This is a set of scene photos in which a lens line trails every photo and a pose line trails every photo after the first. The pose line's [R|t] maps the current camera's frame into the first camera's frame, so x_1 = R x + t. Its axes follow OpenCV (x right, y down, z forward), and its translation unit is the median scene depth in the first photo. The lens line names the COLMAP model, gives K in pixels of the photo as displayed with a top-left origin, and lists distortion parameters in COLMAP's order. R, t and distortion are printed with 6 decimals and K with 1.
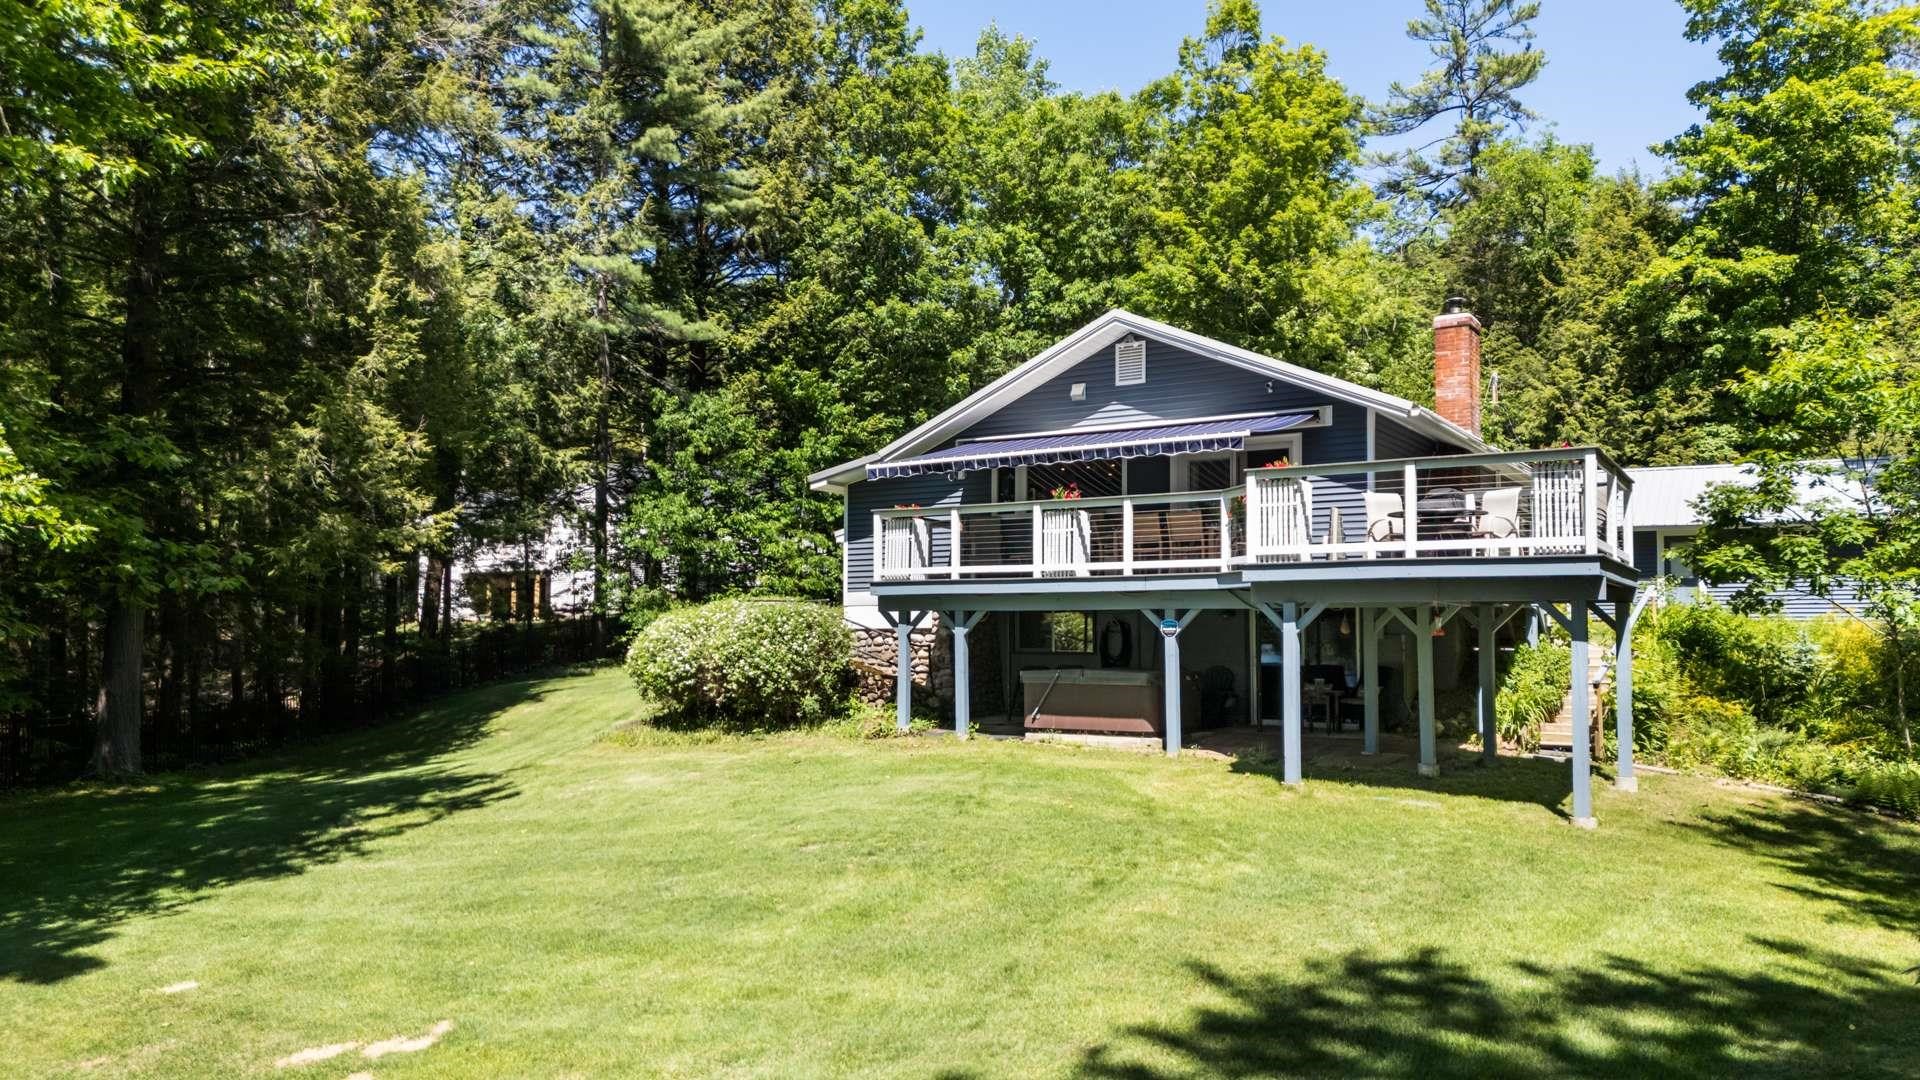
lens RADIAL K [[1424.3, 0, 957.4], [0, 1424.3, 584.2], [0, 0, 1]] dist [0.149704, -0.119733]
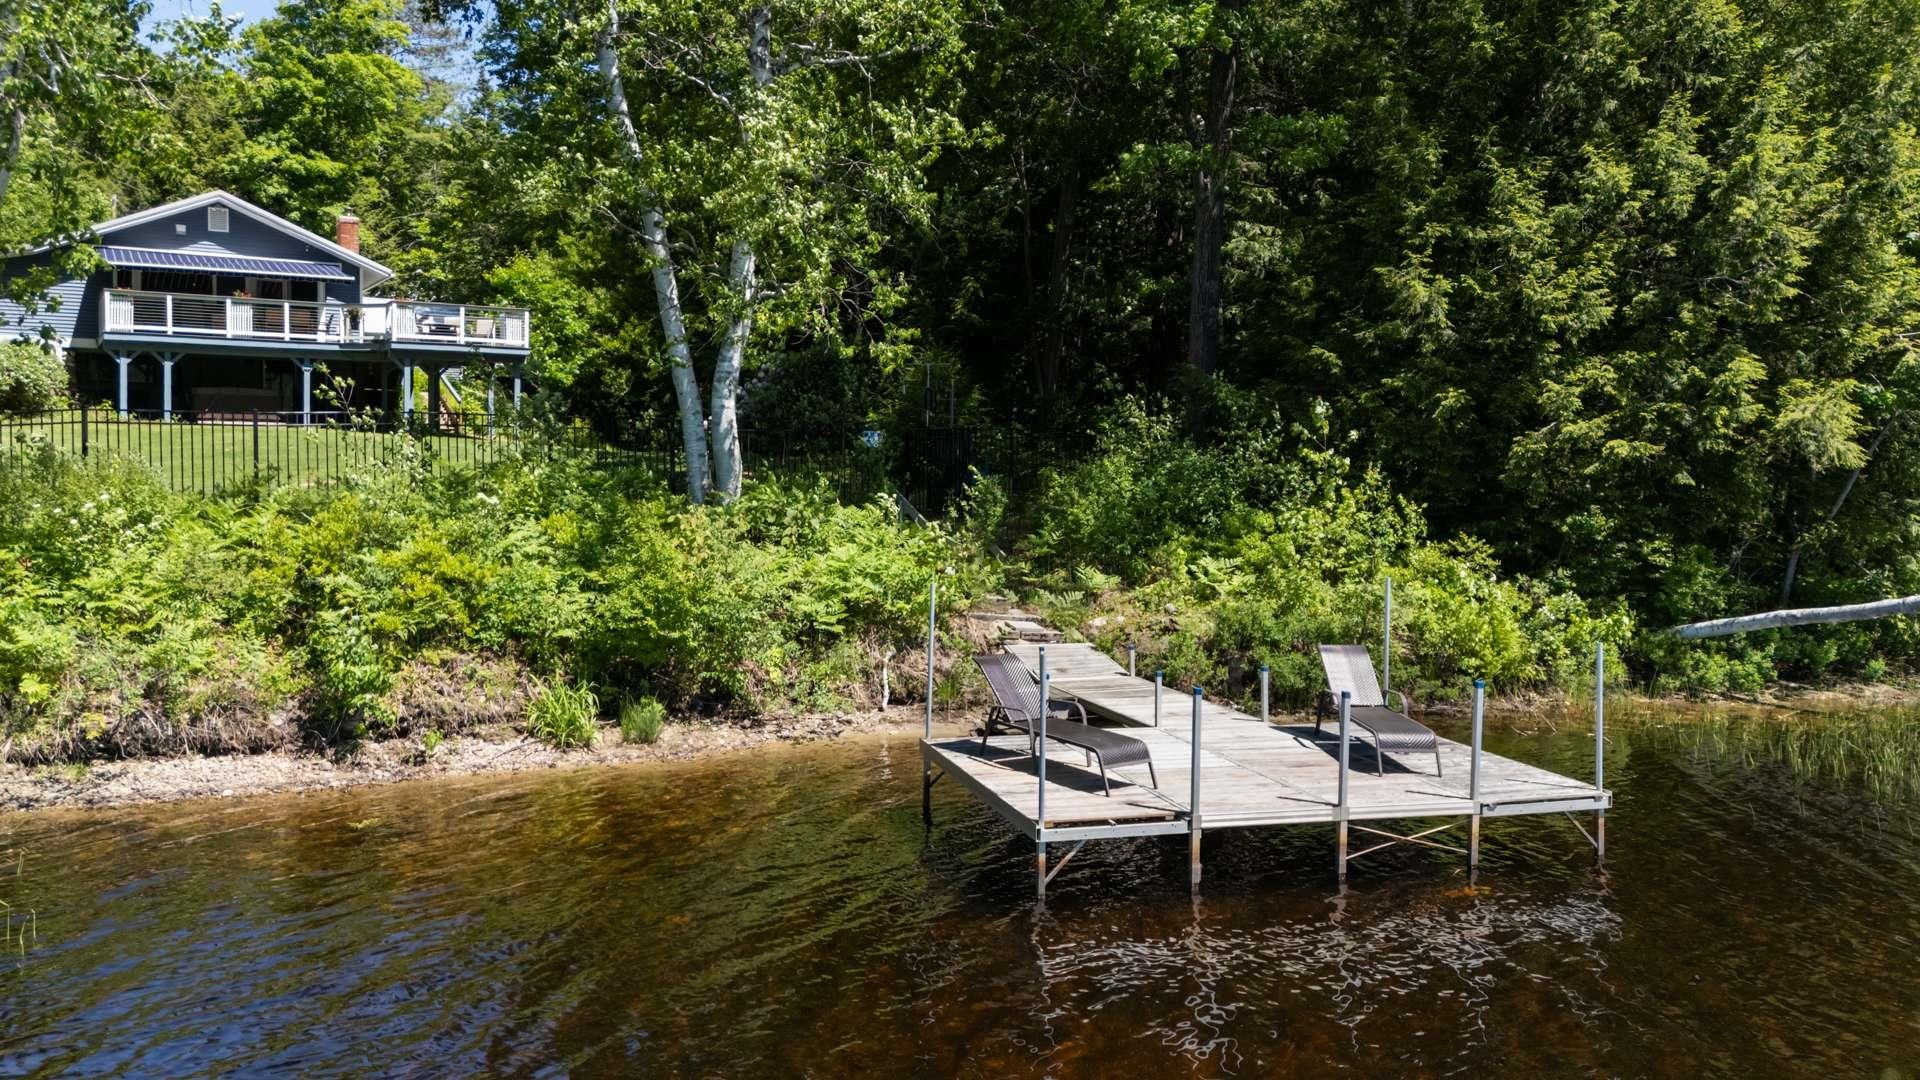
lens RADIAL K [[1473.7, 0, 952.7], [0, 1473.7, 537.6], [0, 0, 1]] dist [0.170572, -0.228457]
pose [[0.483353, -0.040662, 0.874481, -1.059996], [-0.039044, 0.996925, 0.067937, 0.073289], [-0.874555, -0.066981, 0.480279, -0.702081]]
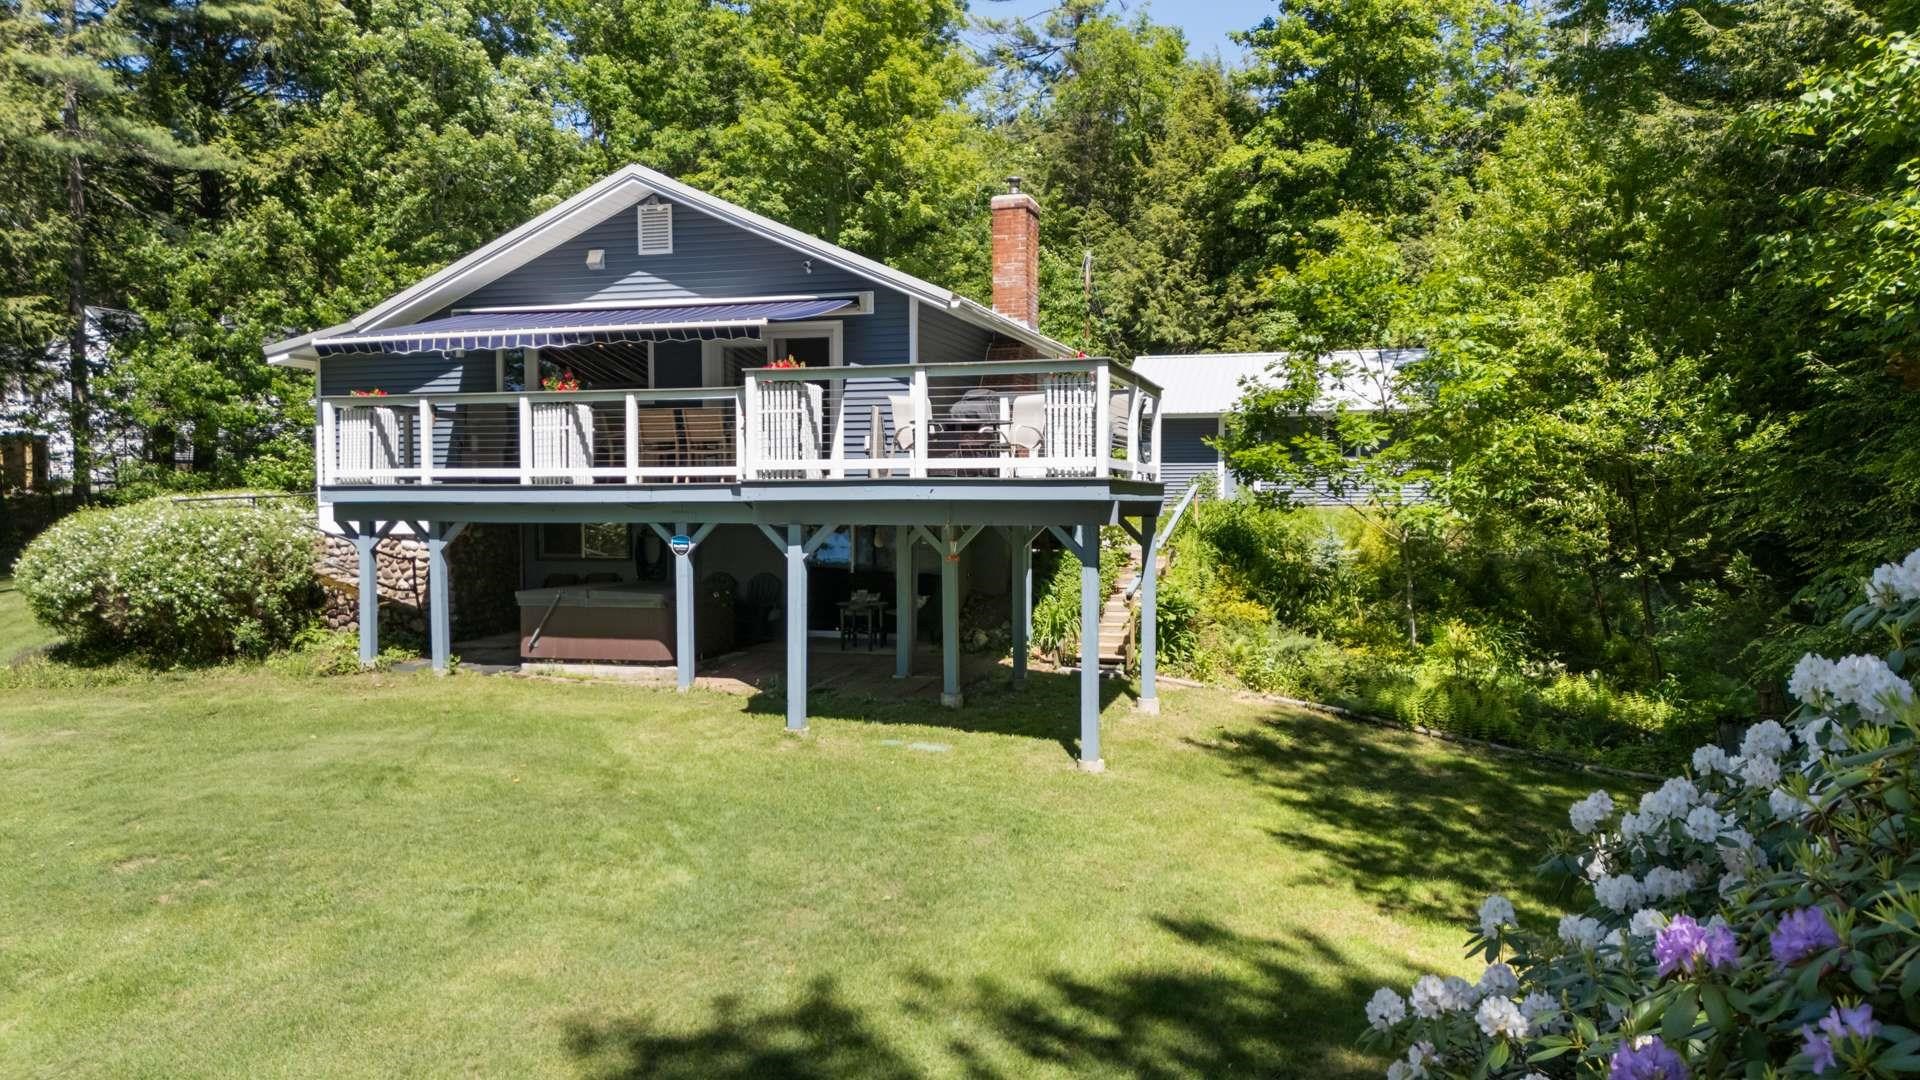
lens RADIAL K [[1418.5, 0, 943.5], [0, 1418.5, 535.0], [0, 0, 1]] dist [0.214970, -0.328198]
pose [[0.972019, -0.008917, 0.234734, 0.081132], [-0.005901, 0.998037, 0.062351, -0.024422], [-0.234830, -0.061991, 0.970058, 0.098375]]
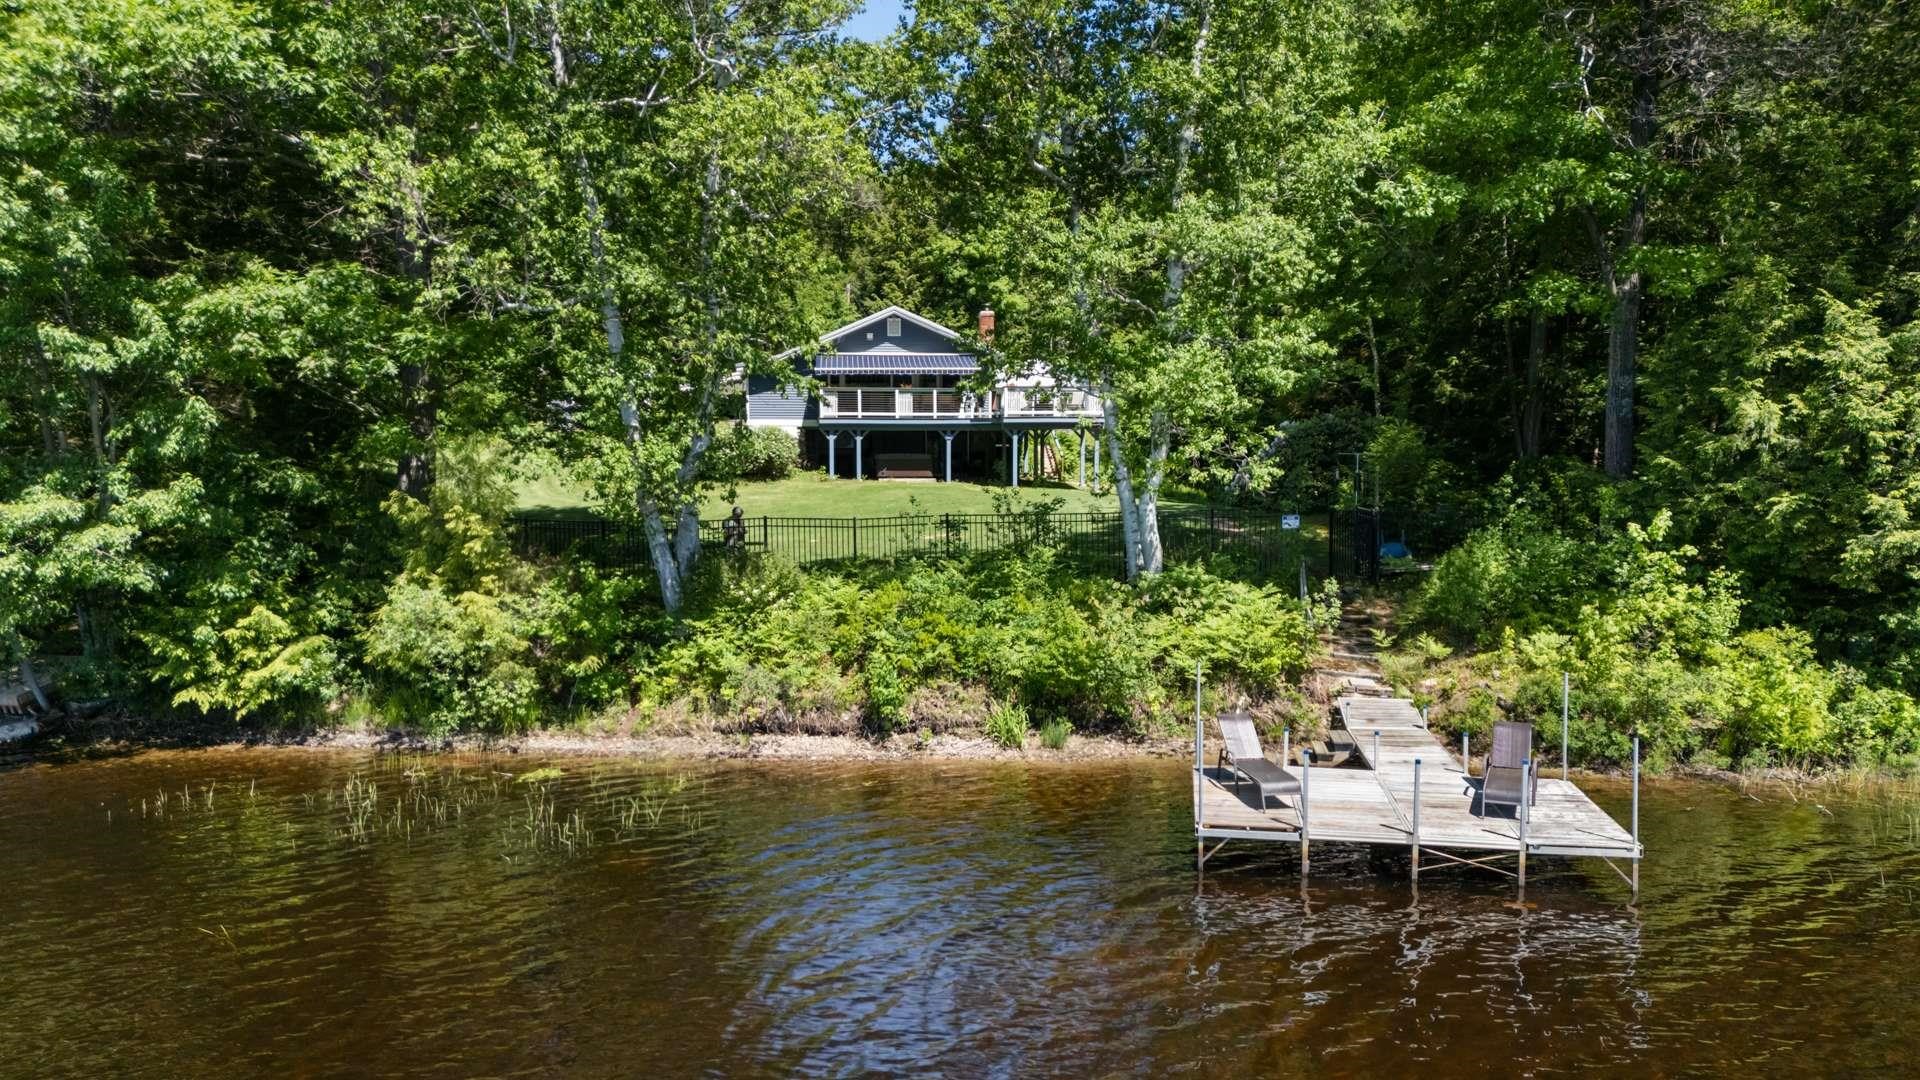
lens RADIAL K [[1473.7, 0, 952.7], [0, 1473.7, 537.6], [0, 0, 1]] dist [0.170572, -0.228457]
pose [[0.820167, -0.038543, 0.570825, -1.195484], [-0.018064, 0.995486, 0.093170, -0.033828], [-0.571840, -0.086726, 0.815768, -1.086445]]
